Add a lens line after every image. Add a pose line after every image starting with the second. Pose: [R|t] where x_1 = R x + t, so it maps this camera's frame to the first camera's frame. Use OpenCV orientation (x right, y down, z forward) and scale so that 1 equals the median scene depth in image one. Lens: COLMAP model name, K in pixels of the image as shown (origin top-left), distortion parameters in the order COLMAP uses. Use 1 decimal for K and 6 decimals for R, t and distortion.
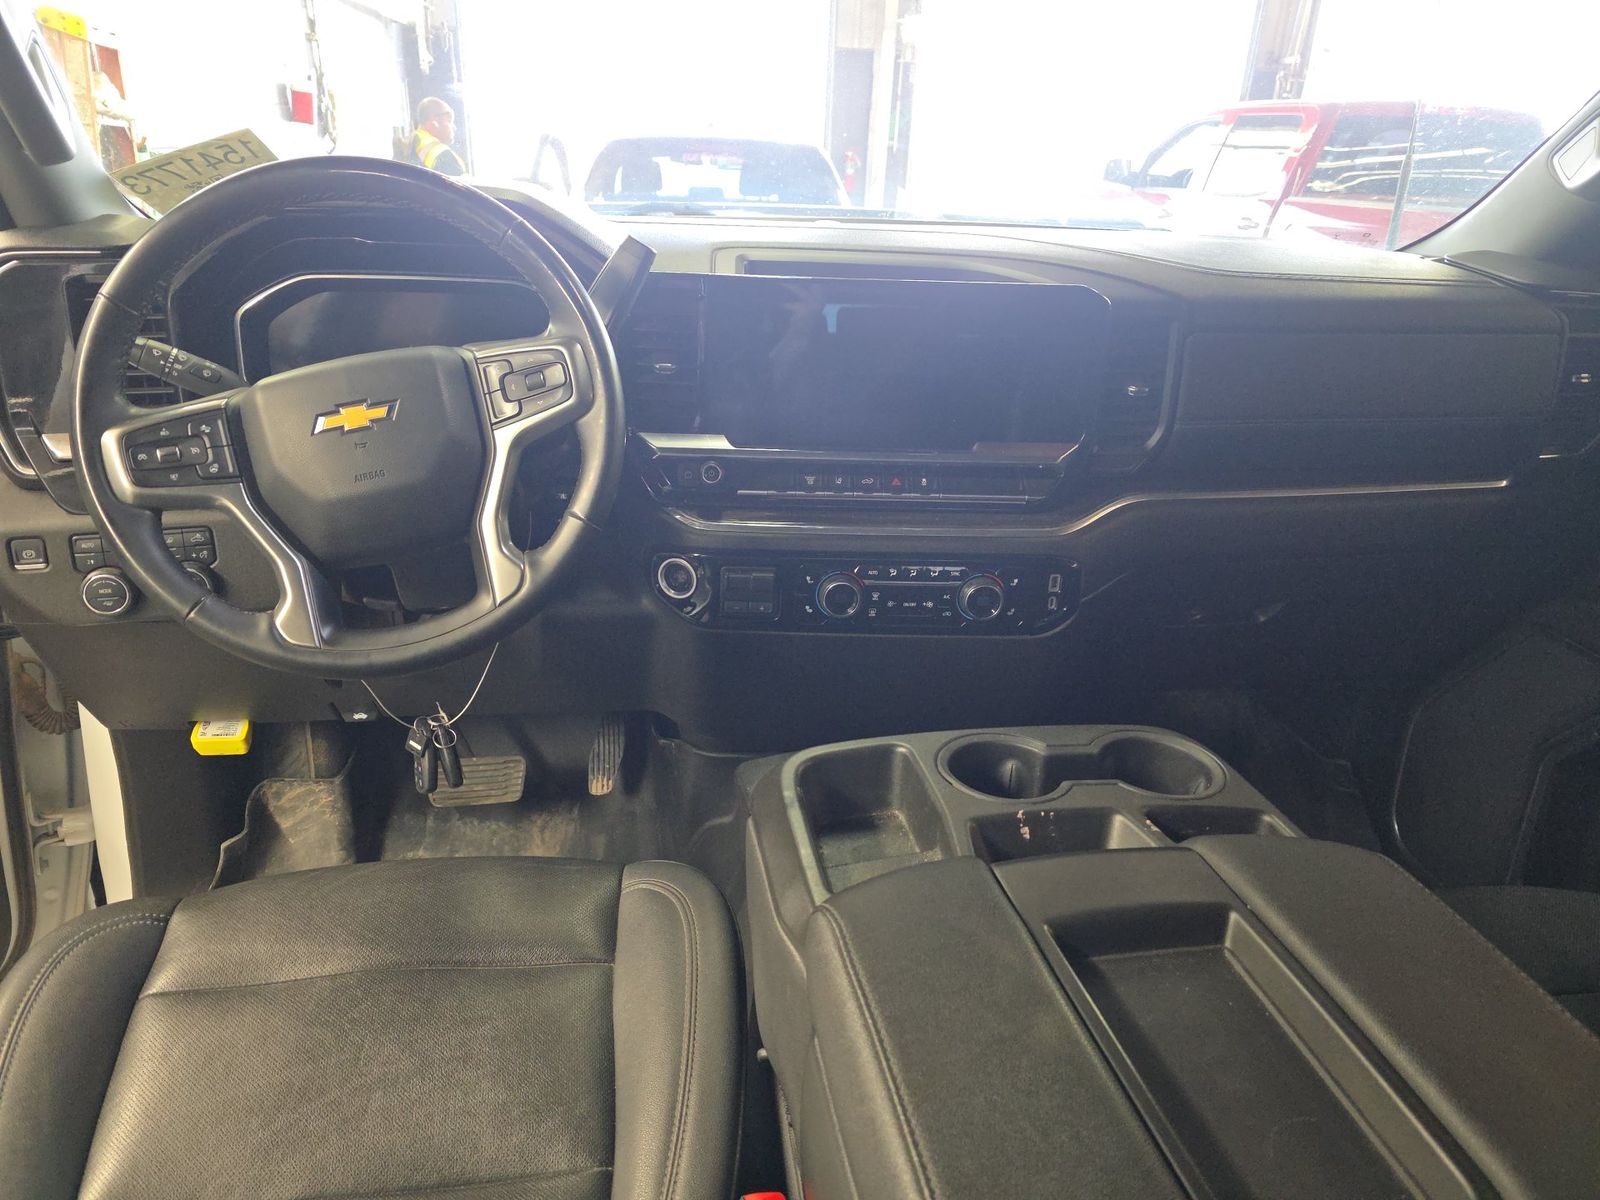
lens RADIAL K [[1078.6, 0, 796.3], [0, 1078.6, 599.0], [0, 0, 1]] dist [0.047916, -0.044595]
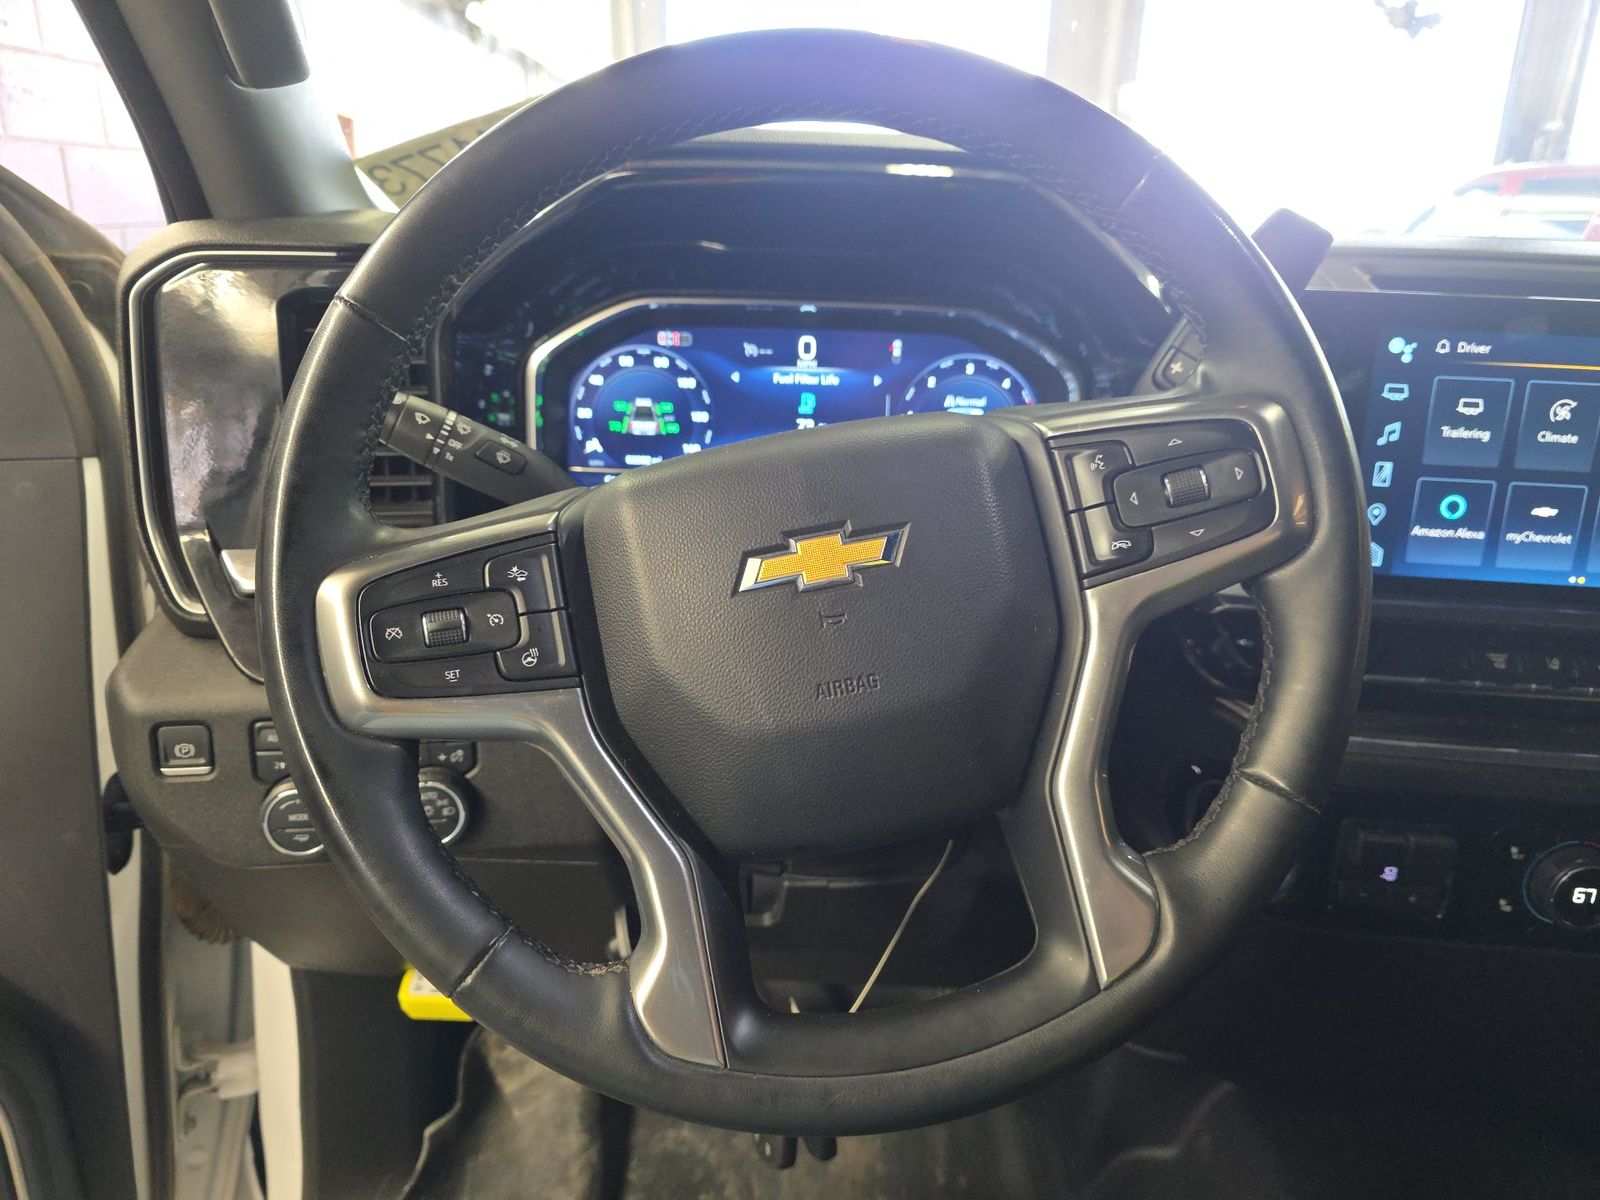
lens RADIAL K [[1078.6, 0, 799.5], [0, 1078.6, 600.2], [0, 0, 1]] dist [0.047916, -0.044595]
pose [[0.989910, 0.039145, -0.136181, -0.317906], [-0.048319, 0.996733, -0.064724, -0.108090], [0.133202, 0.070651, 0.988567, 0.489474]]
